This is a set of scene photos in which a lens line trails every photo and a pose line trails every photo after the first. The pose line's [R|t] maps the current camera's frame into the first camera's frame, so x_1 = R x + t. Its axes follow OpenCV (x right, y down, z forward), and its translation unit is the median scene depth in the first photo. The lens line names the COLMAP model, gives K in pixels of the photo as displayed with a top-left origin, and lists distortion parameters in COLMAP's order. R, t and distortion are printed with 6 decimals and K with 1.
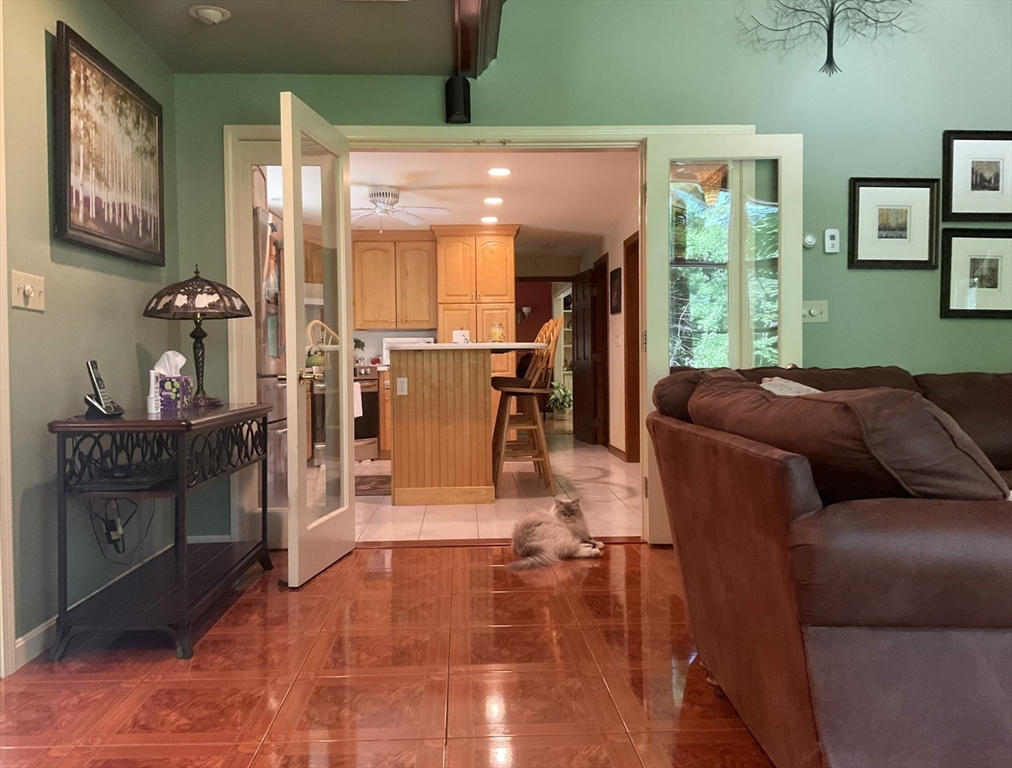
lens RADIAL K [[909.8, 0, 505.9], [0, 909.8, 385.3], [0, 0, 1]] dist [0.006646, -0.001284]
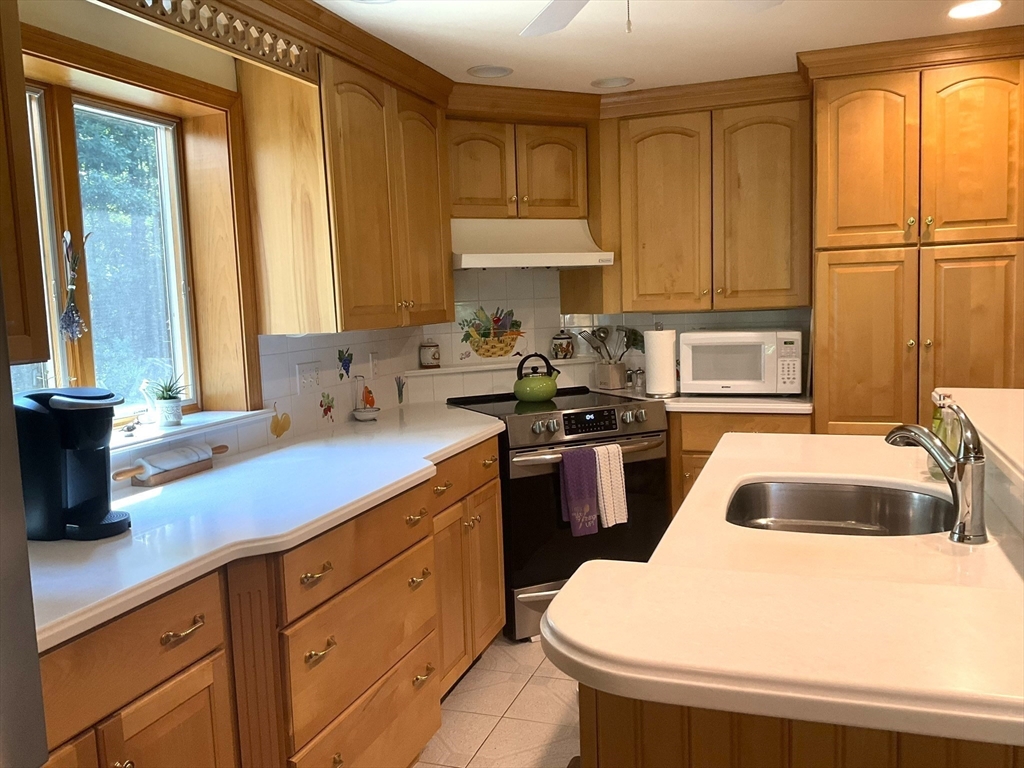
lens RADIAL K [[857.1, 0, 508.8], [0, 857.1, 383.8], [0, 0, 1]] dist [-0.000532, -0.014421]
pose [[0.930045, 0.017935, -0.367007, -0.060292], [0.011951, 0.996803, 0.078996, -0.061787], [0.367250, -0.077855, 0.926858, 0.589097]]
